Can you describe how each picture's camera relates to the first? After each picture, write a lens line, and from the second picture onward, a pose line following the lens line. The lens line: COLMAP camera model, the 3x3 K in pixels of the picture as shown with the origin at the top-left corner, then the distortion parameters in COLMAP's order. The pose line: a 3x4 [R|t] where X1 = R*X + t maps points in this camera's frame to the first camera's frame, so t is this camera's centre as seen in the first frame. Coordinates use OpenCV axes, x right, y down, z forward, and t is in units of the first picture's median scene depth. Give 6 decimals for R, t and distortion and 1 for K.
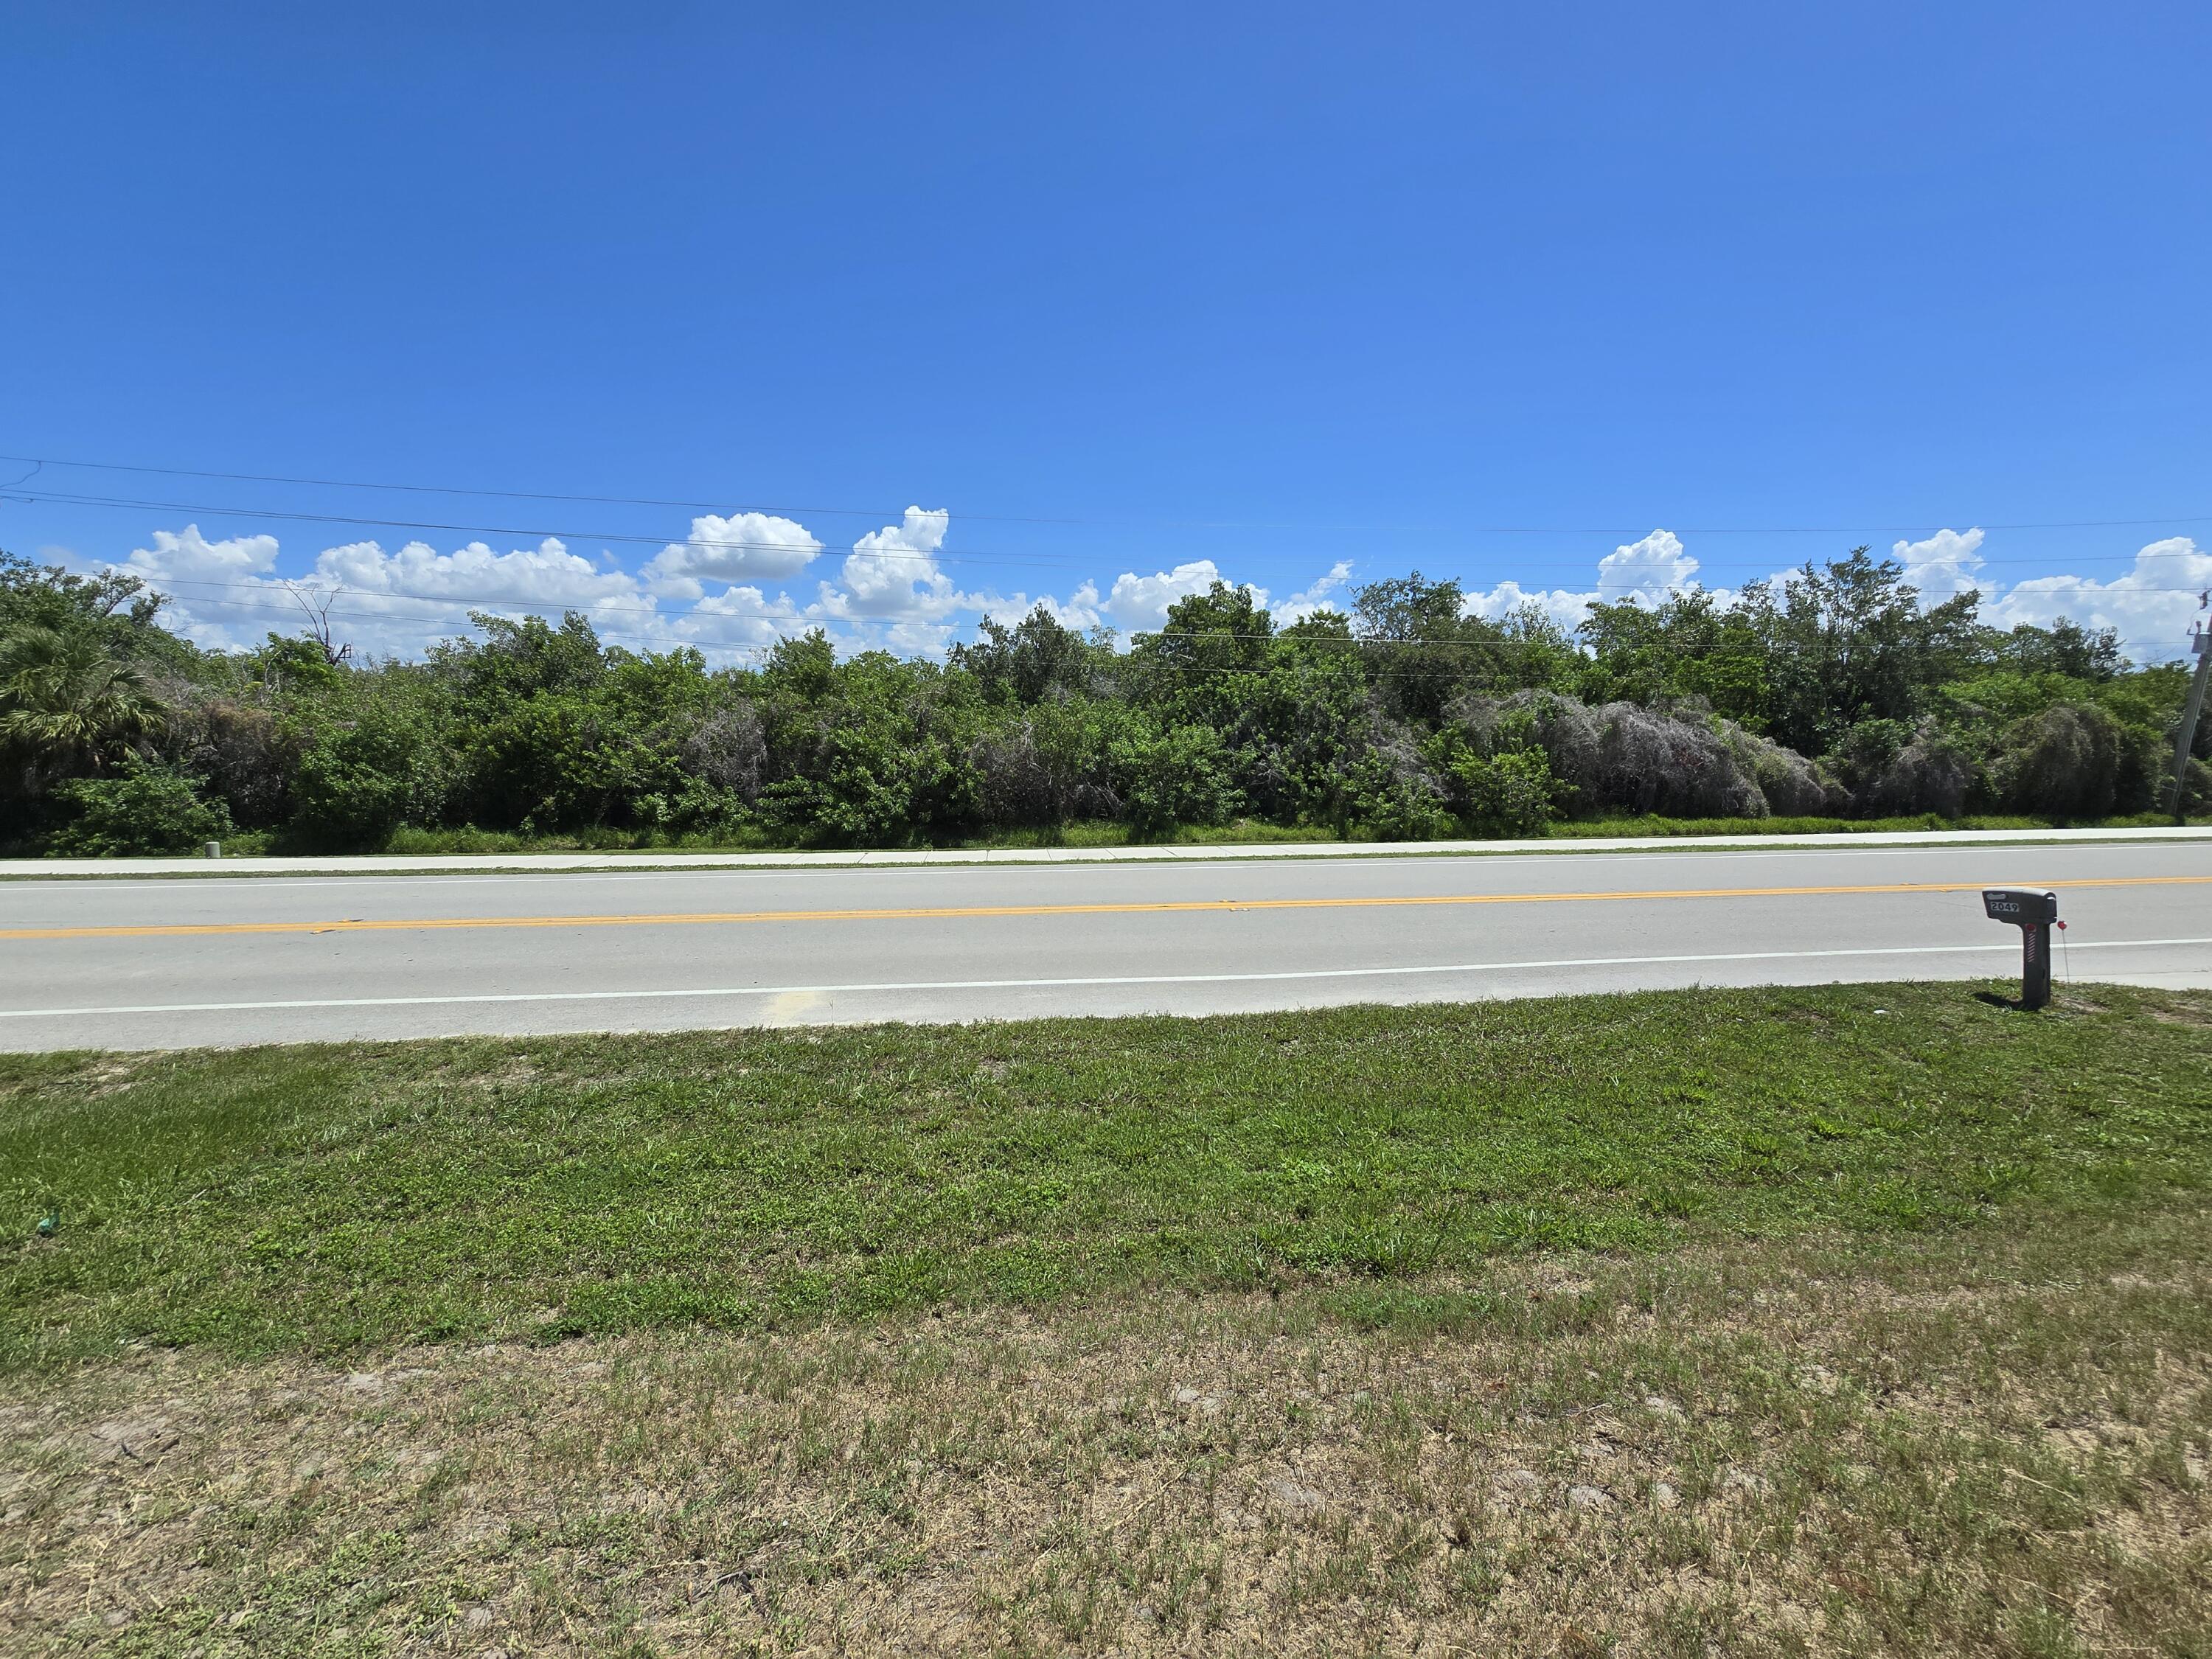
lens RADIAL K [[917.5, 0, 1111.1], [0, 917.5, 796.6], [0, 0, 1]] dist [0.000075, -0.004890]
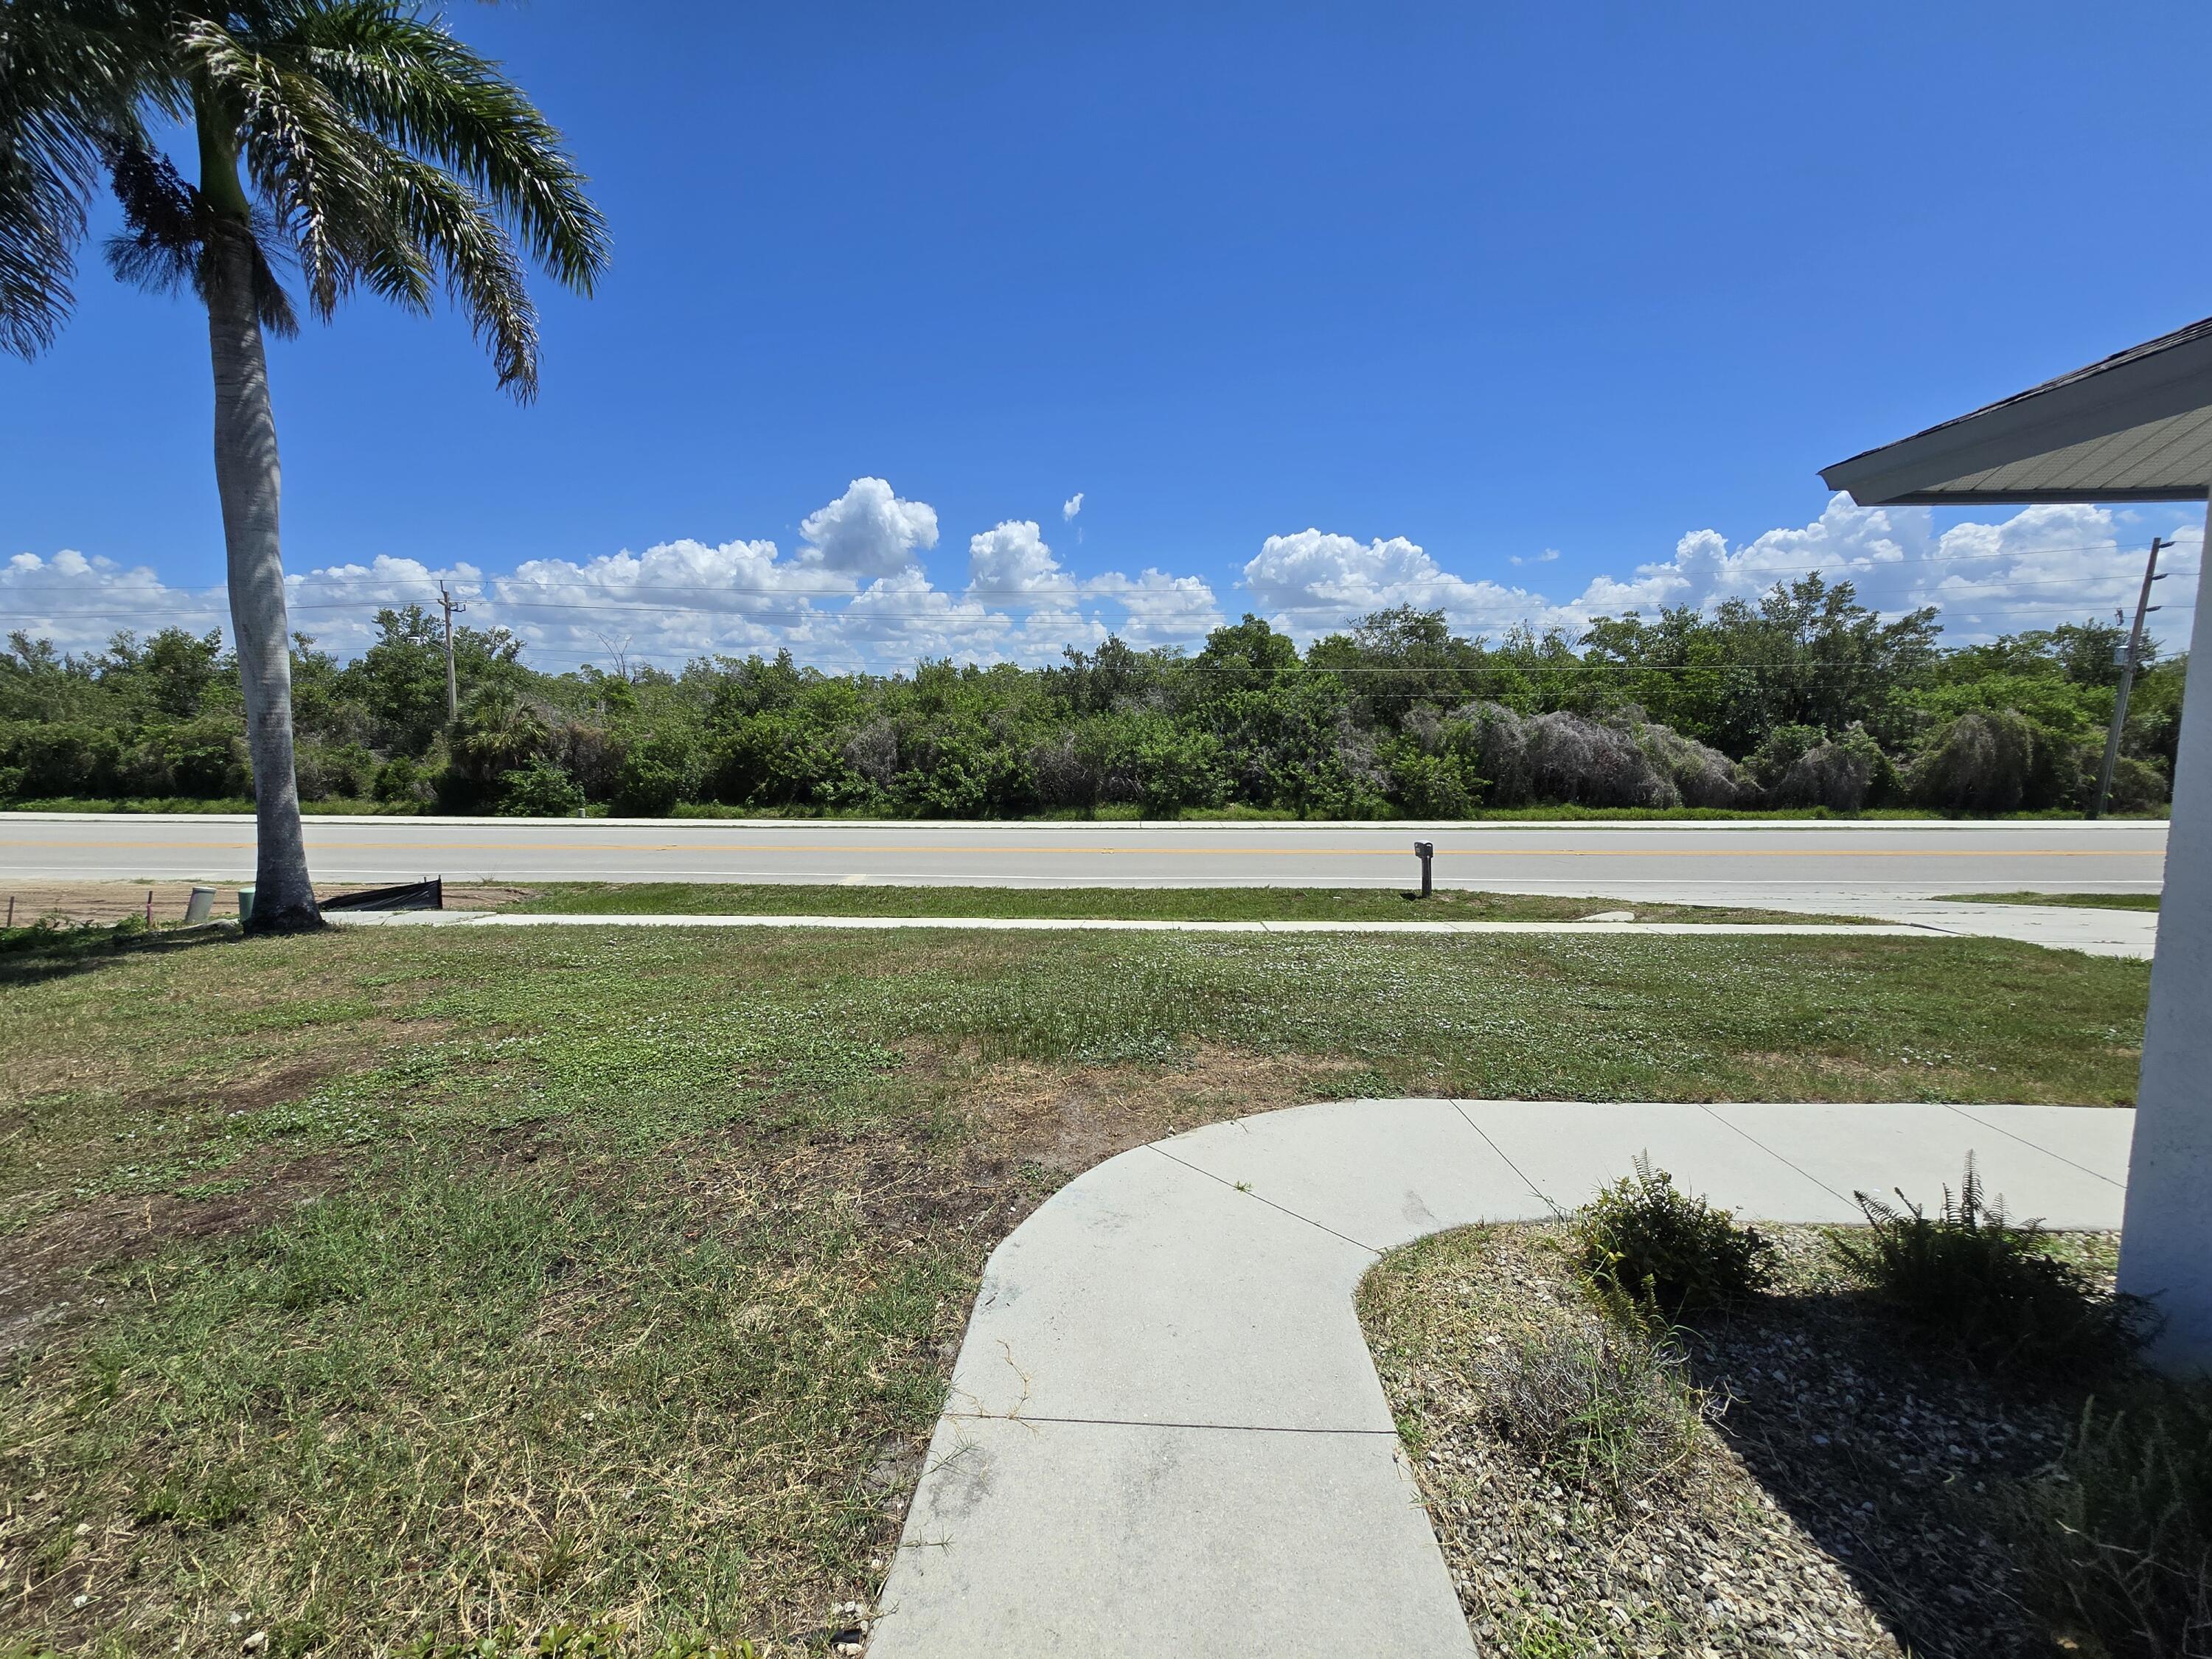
lens RADIAL K [[903.9, 0, 1104.3], [0, 903.9, 802.2], [0, 0, 1]] dist [0.001484, 0.000347]
pose [[0.981434, 0.012931, -0.191363, 0.218485], [-0.008022, 0.999619, 0.026403, -0.010859], [0.191632, -0.024378, 0.981164, -0.343932]]
